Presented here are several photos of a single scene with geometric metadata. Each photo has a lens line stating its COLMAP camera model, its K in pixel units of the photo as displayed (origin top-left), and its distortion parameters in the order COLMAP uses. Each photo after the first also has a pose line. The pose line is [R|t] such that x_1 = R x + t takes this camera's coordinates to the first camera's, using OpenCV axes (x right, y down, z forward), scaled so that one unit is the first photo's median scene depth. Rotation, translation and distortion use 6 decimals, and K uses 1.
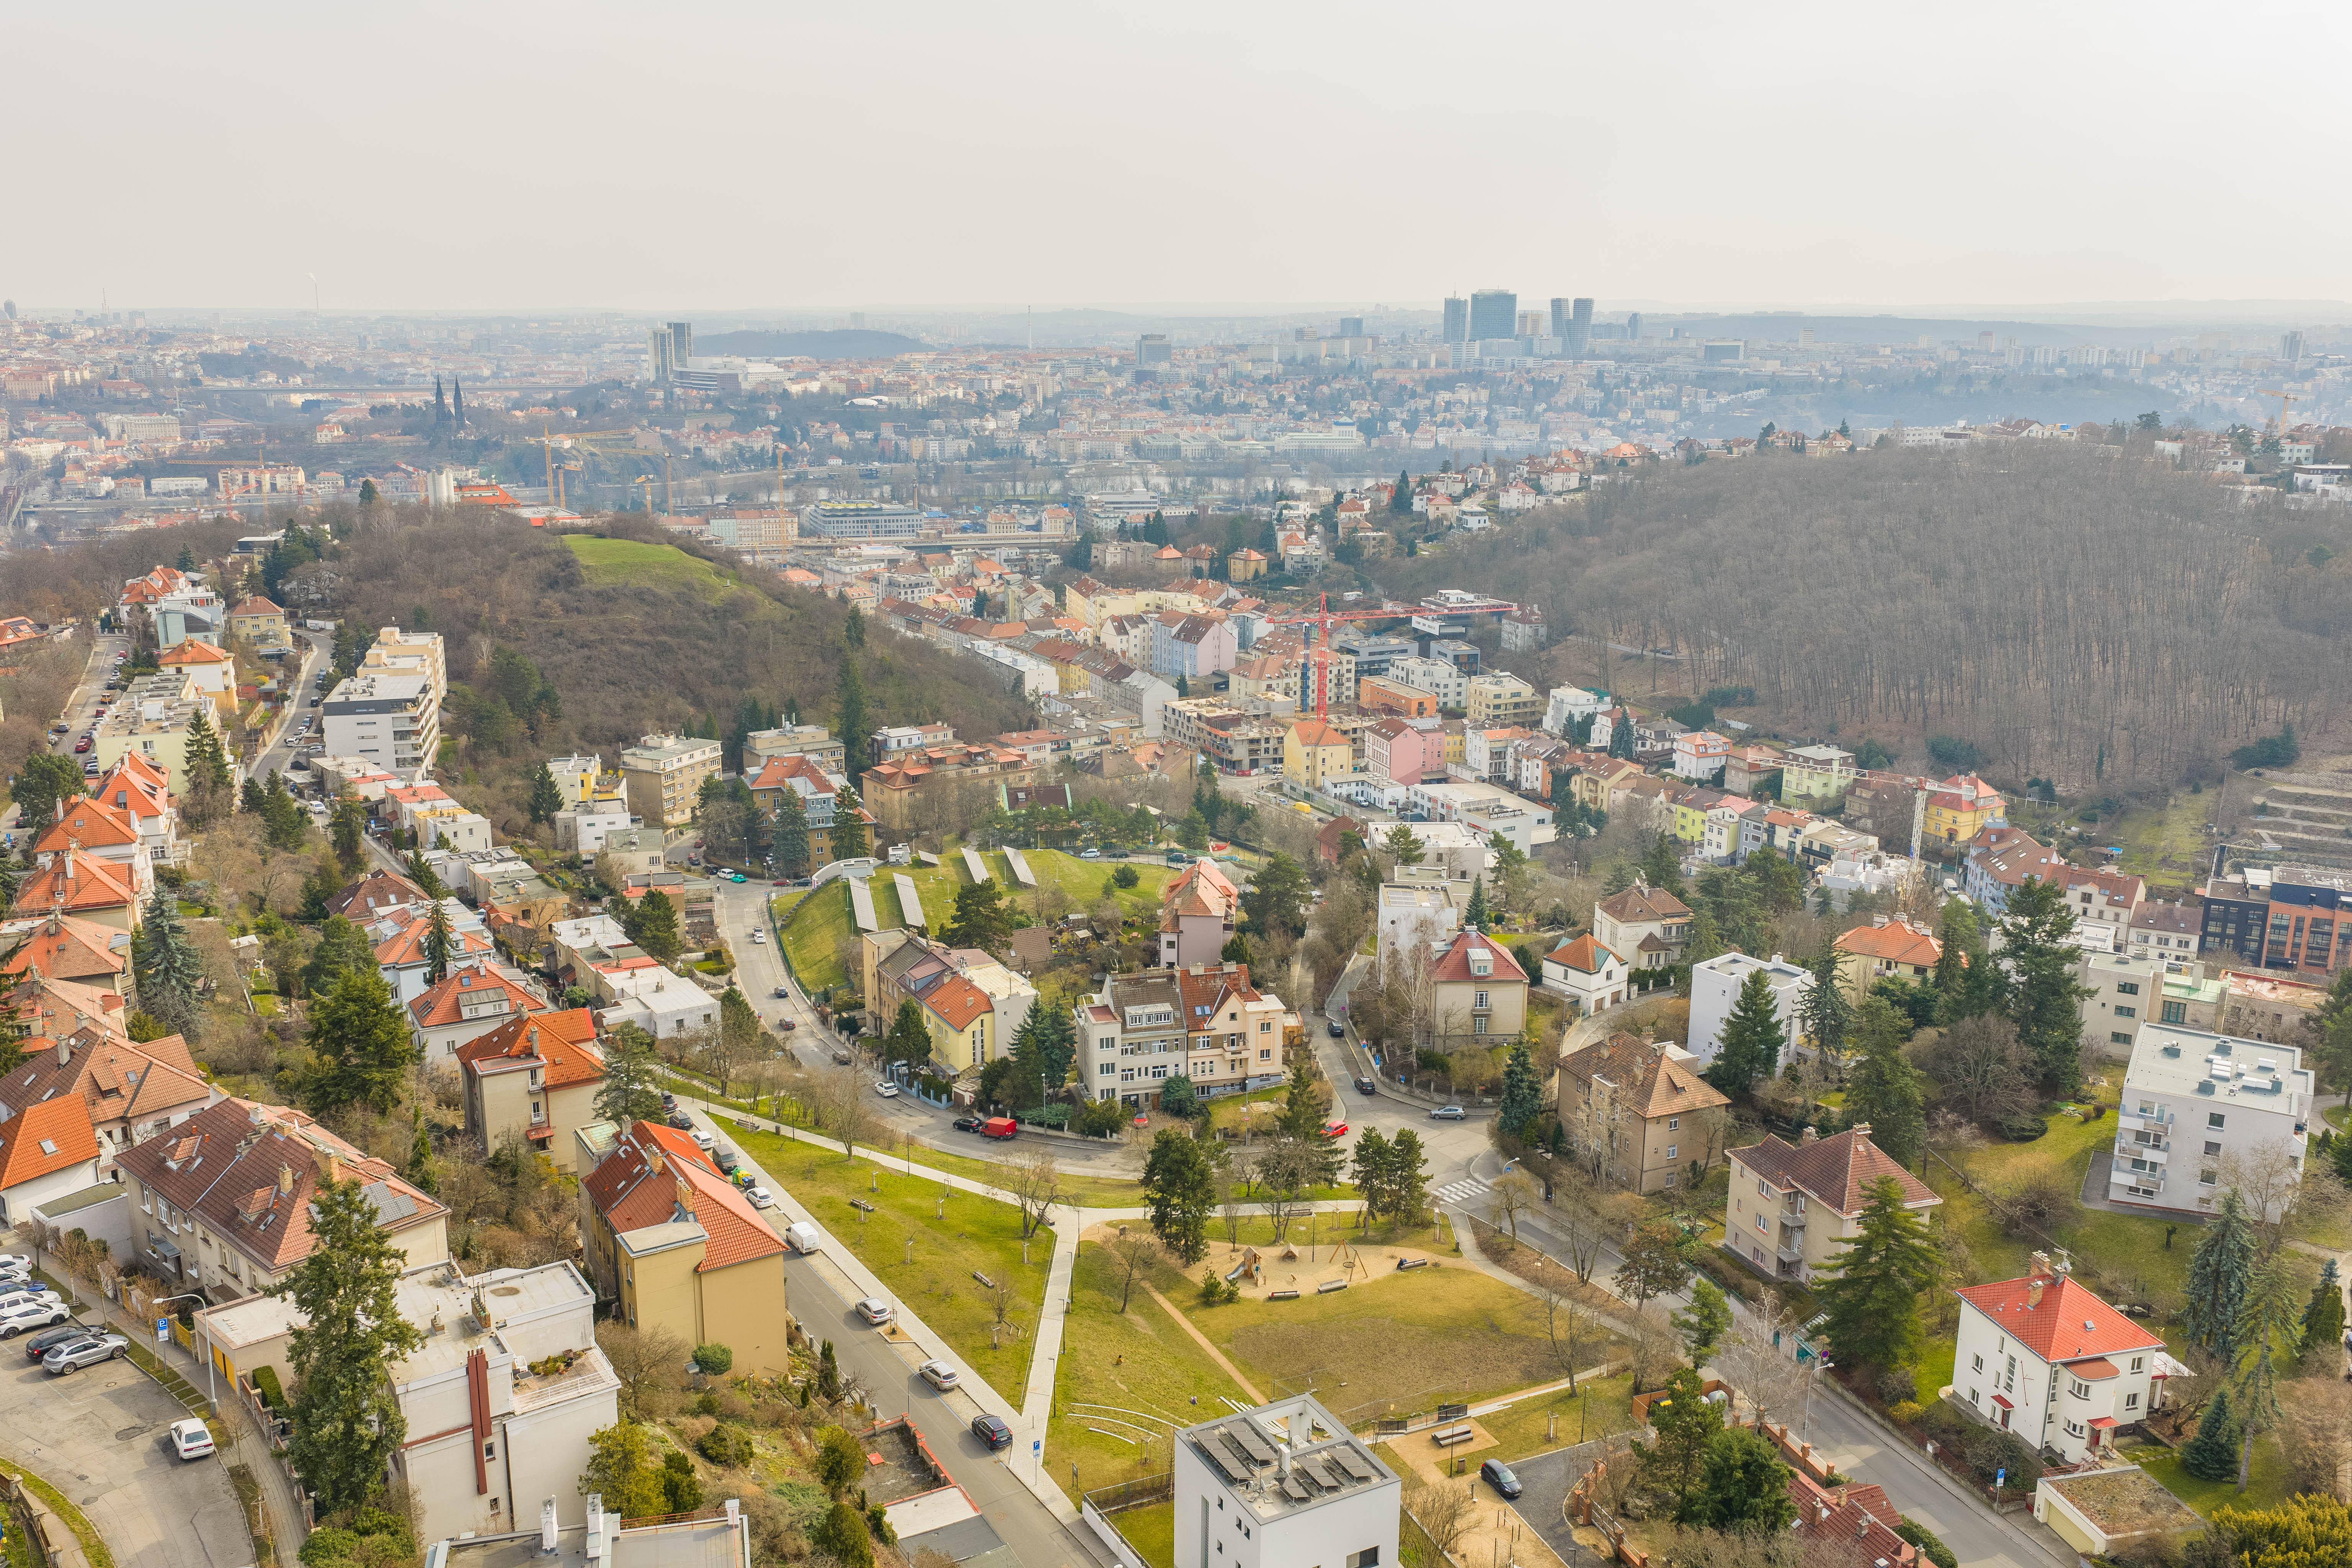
lens RADIAL K [[1947.5, 0, 1176.0], [0, 1947.5, 784.0], [0, 0, 1]] dist [0.021801, -0.046581]
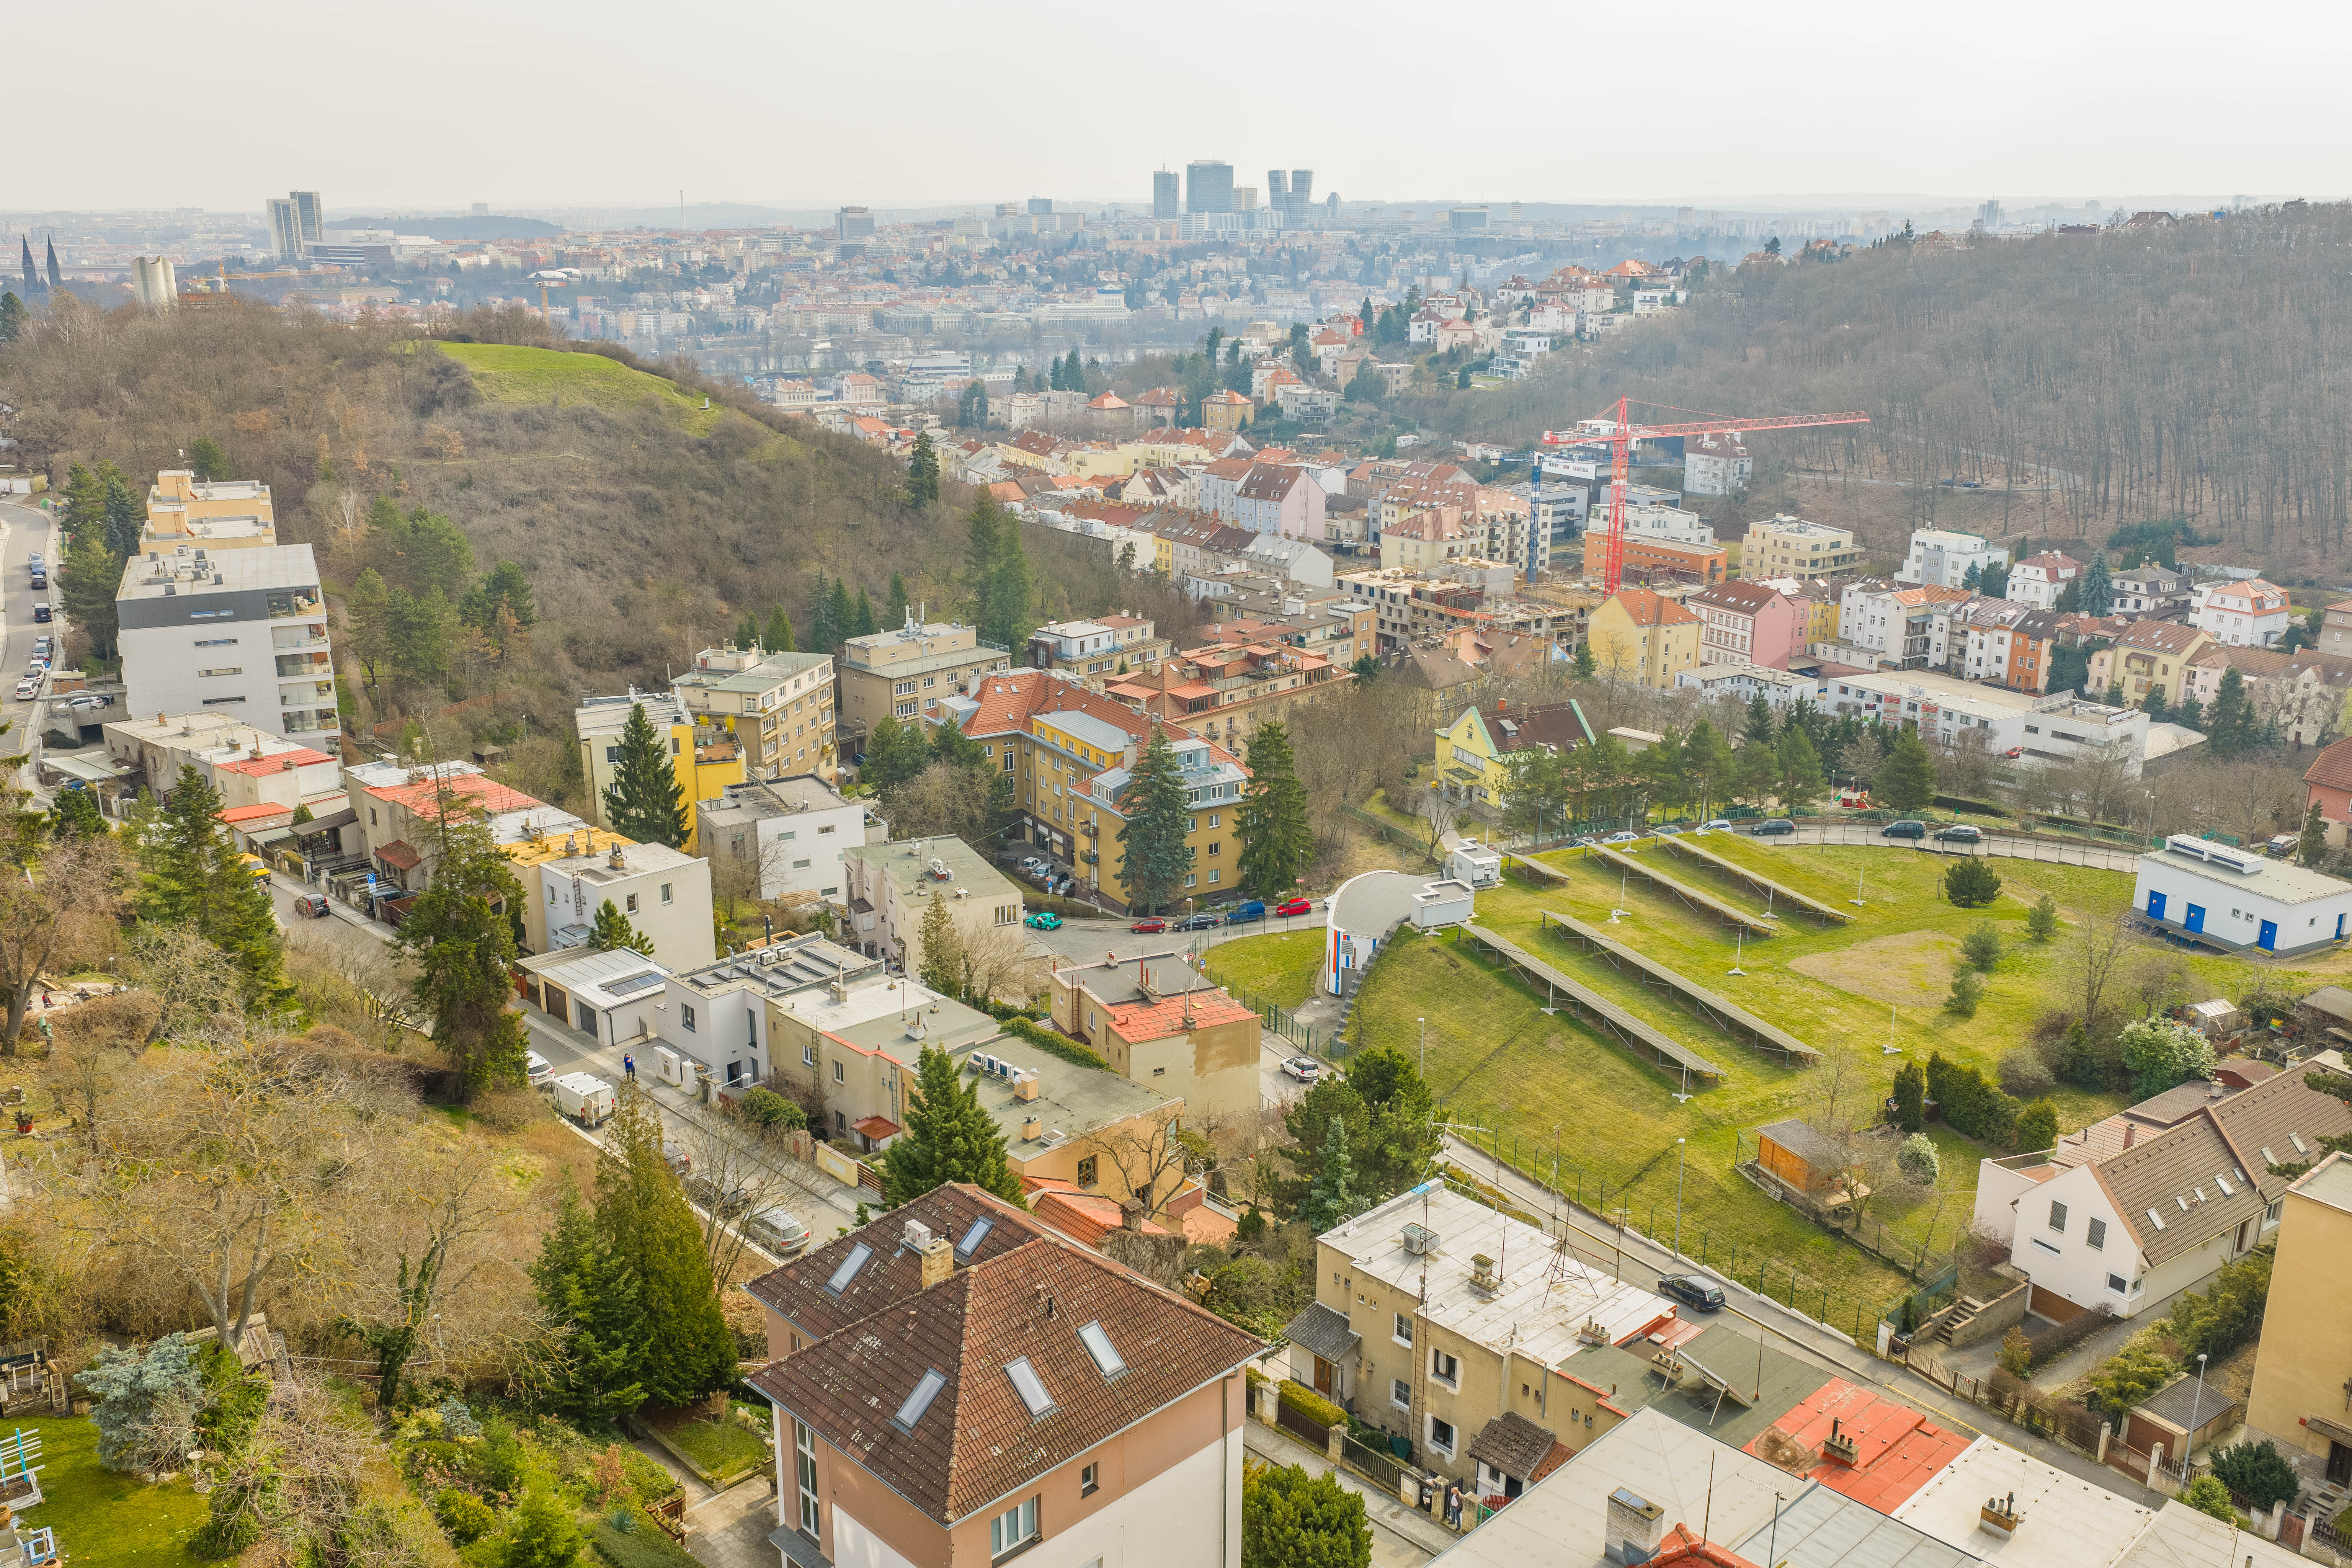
lens RADIAL K [[1947.5, 0, 1176.0], [0, 1947.5, 784.0], [0, 0, 1]] dist [0.021801, -0.046581]
pose [[0.983108, -0.056190, 0.174186, -0.125770], [0.048022, 0.997556, 0.050756, -0.004577], [-0.176612, -0.041534, 0.983404, 0.230106]]
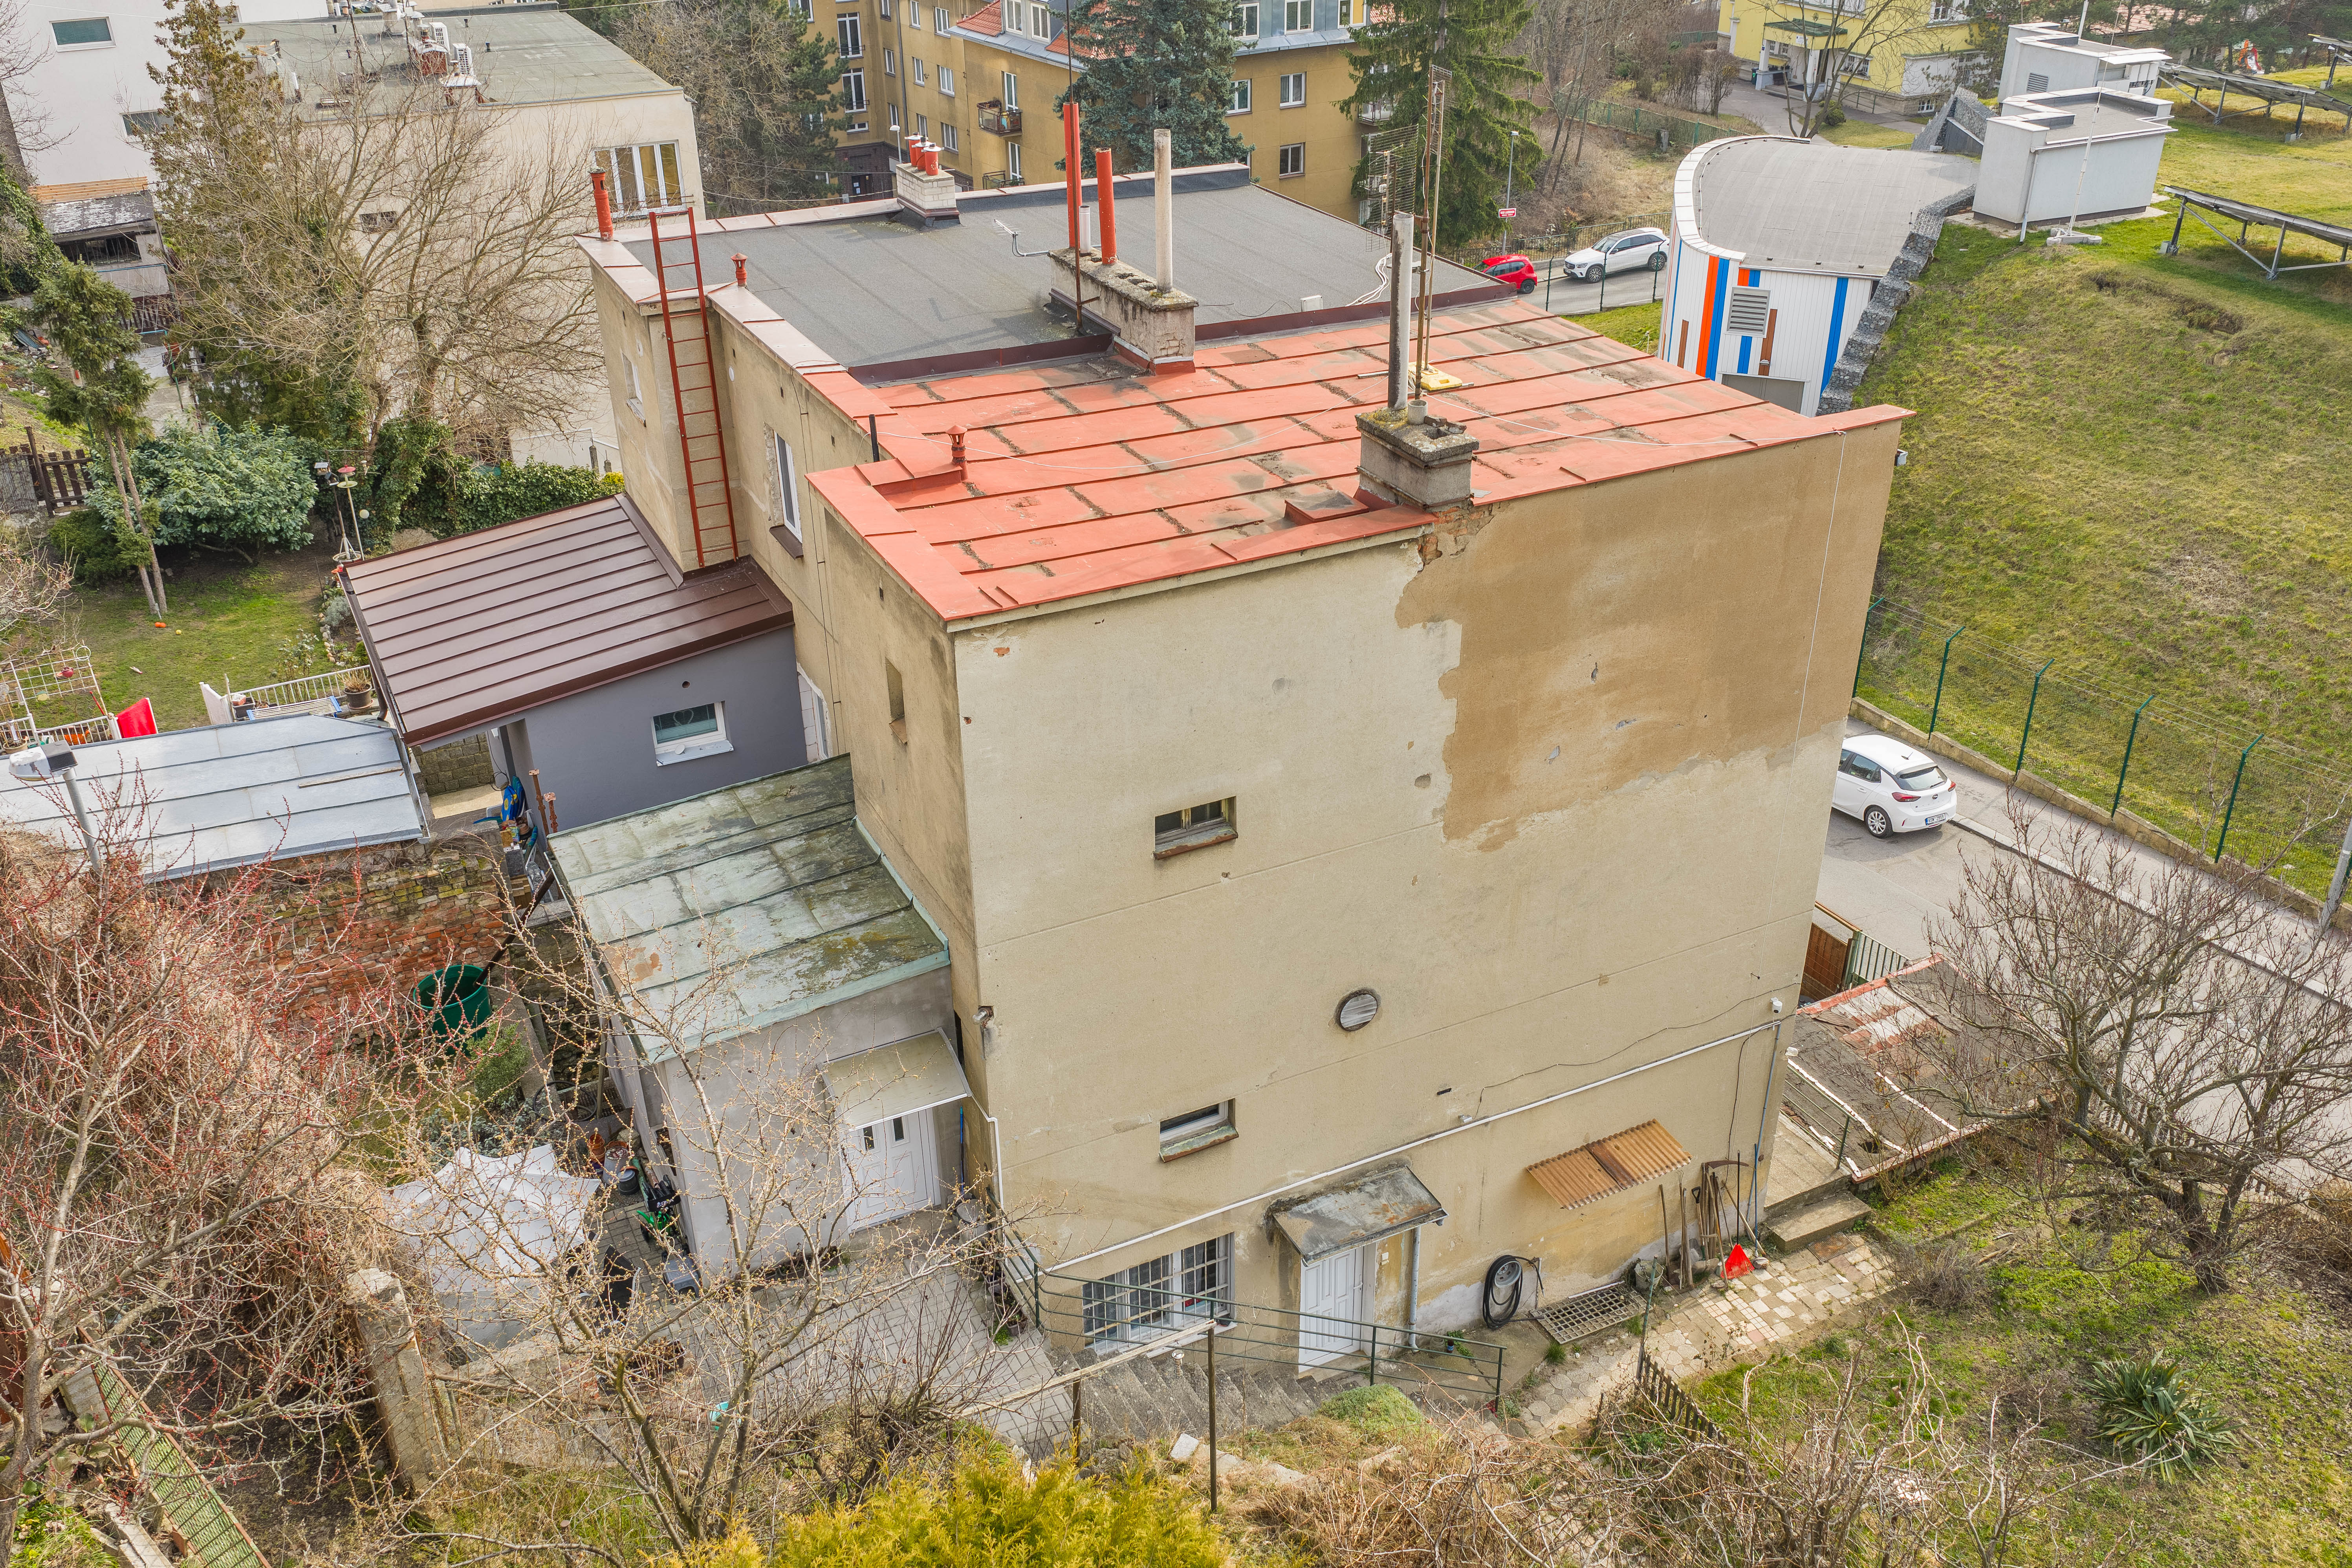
lens RADIAL K [[1995.7, 0, 1176.0], [0, 1995.7, 784.0], [0, 0, 1]] dist [0.008297, -0.008679]
pose [[0.982346, -0.108617, 0.152312, -0.106232], [0.065042, 0.961690, 0.266311, 0.018220], [-0.175402, -0.251703, 0.951777, 0.352616]]
